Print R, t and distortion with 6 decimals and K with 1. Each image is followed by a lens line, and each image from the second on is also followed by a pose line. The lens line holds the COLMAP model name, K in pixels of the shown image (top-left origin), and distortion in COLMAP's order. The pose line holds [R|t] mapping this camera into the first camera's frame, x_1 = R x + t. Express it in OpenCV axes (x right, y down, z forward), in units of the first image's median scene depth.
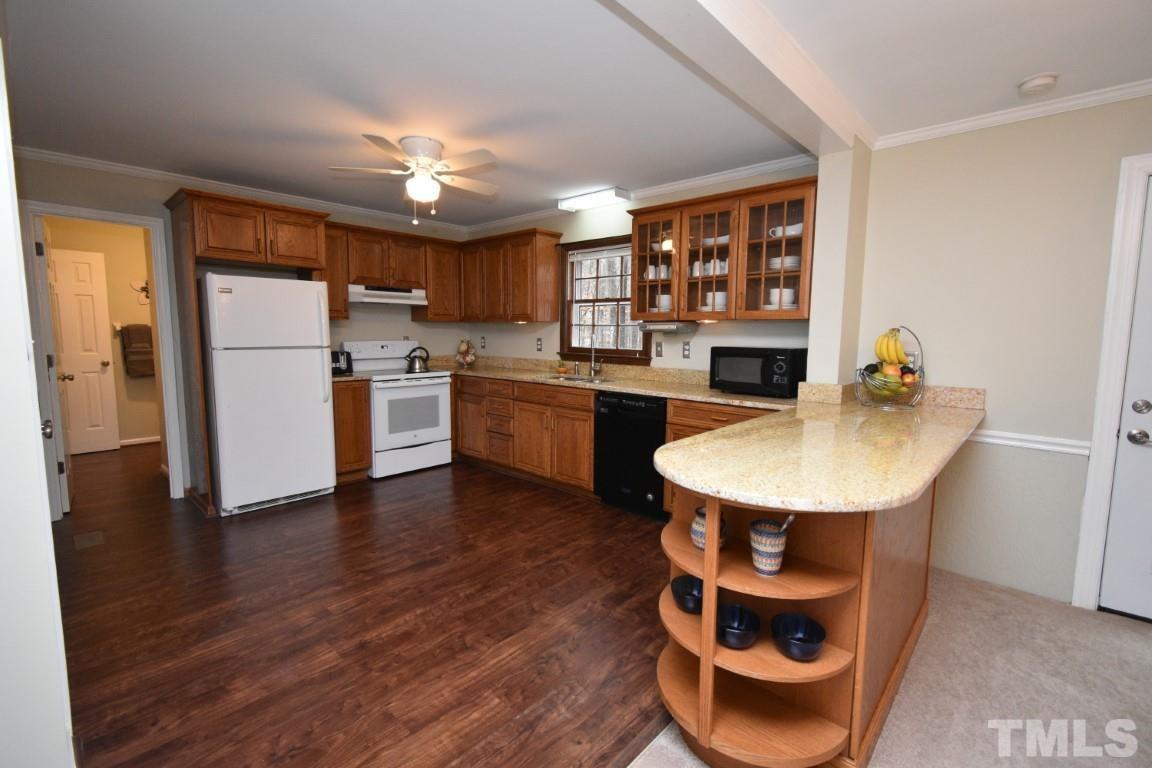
lens RADIAL K [[508.4, 0, 573.7], [0, 508.4, 384.6], [0, 0, 1]] dist [0.012807, -0.005854]
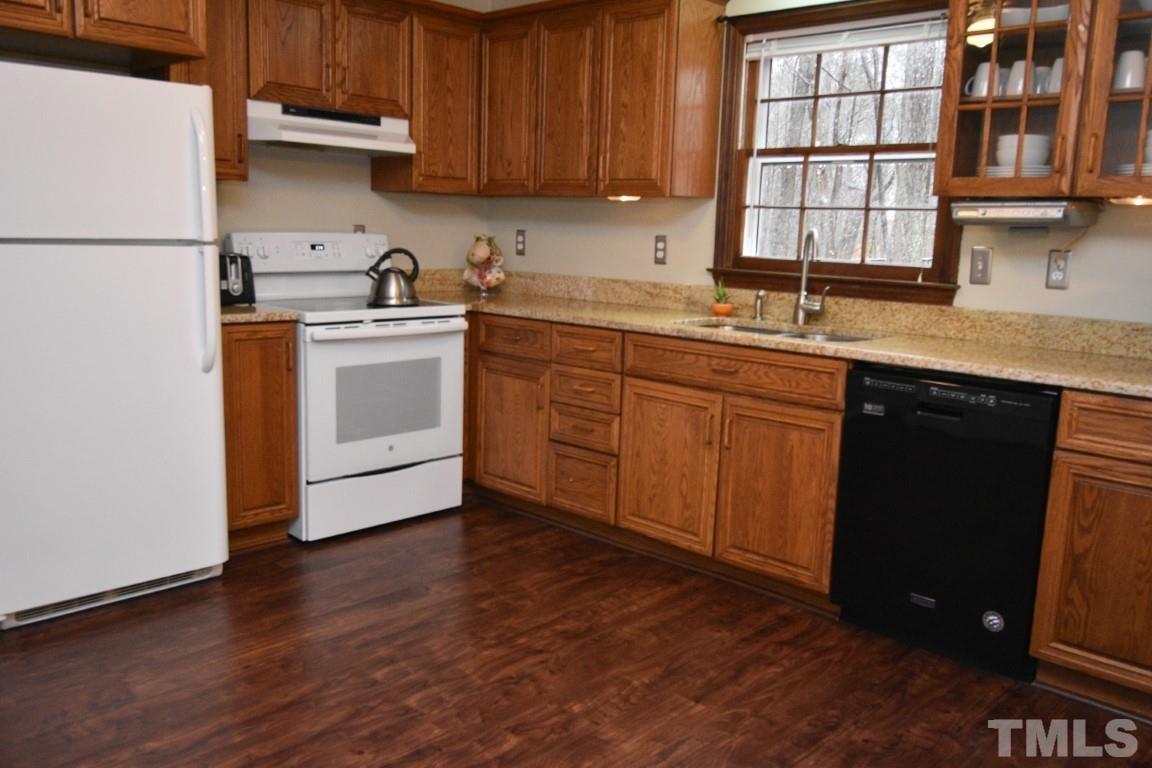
lens RADIAL K [[951.1, 0, 576.9], [0, 951.1, 389.8], [0, 0, 1]] dist [0.005377, -0.019339]
pose [[0.999627, 0.025695, -0.009221, -0.167082], [-0.025063, 0.997689, 0.063158, -0.008504], [0.010822, -0.062904, 0.997961, 0.201116]]
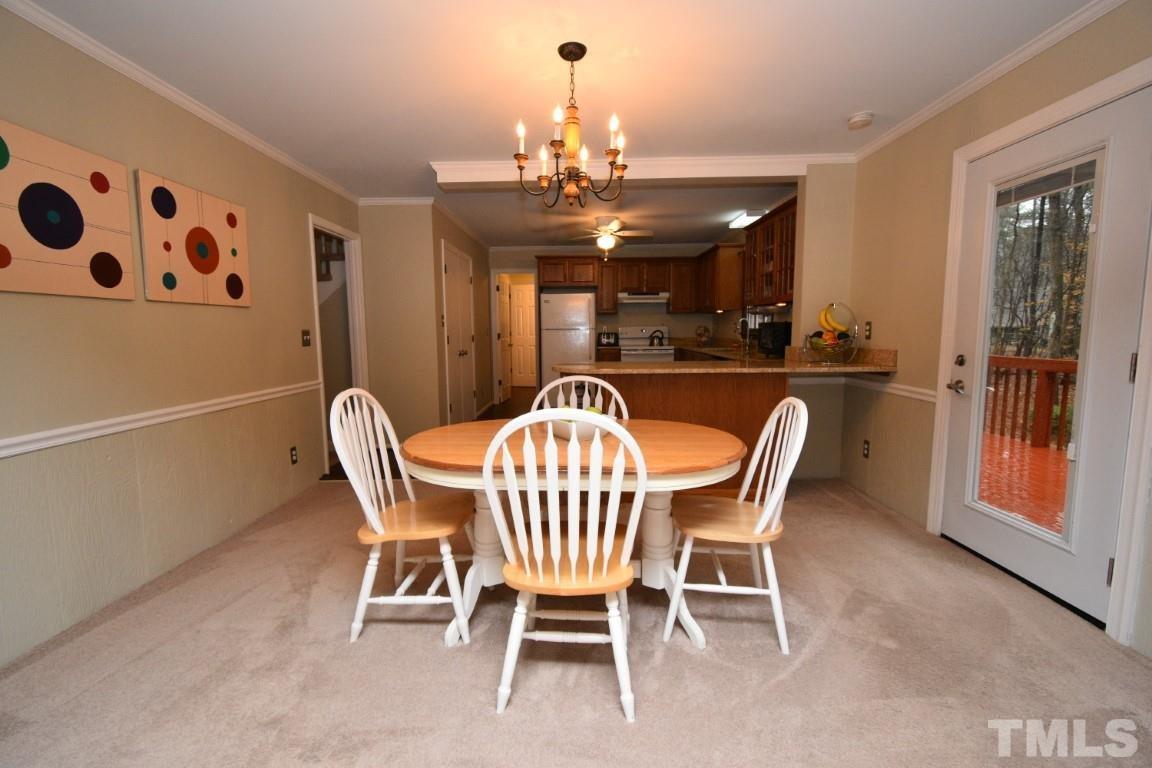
lens RADIAL K [[508.4, 0, 577.2], [0, 508.4, 381.7], [0, 0, 1]] dist [0.012807, -0.005854]
pose [[0.673270, 0.061713, -0.736817, 0.827497], [-0.062402, 0.997698, 0.026544, 0.068882], [0.736759, 0.028108, 0.675571, -0.260182]]
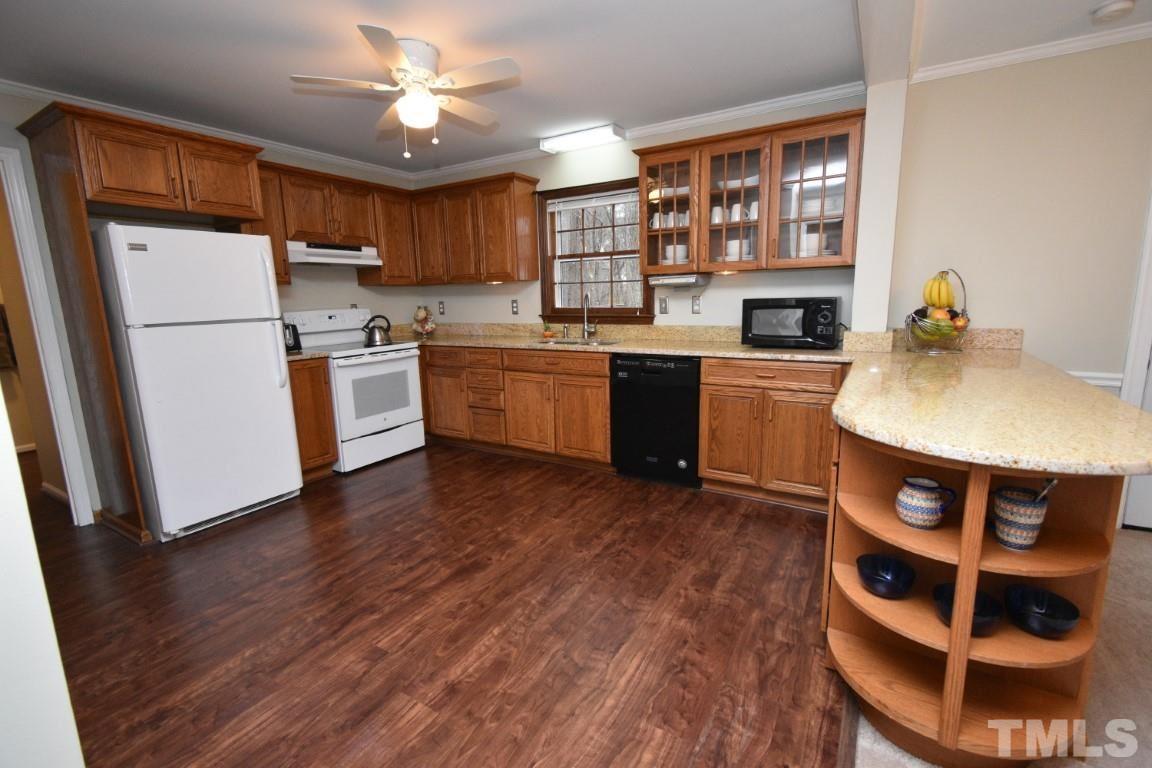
lens RADIAL K [[508.4, 0, 573.8], [0, 508.4, 383.7], [0, 0, 1]] dist [0.012807, -0.005854]
pose [[0.979376, -0.068425, 0.190109, -0.187373], [0.055592, 0.995851, 0.072041, -0.003641], [-0.194250, -0.059986, 0.979116, 0.117087]]
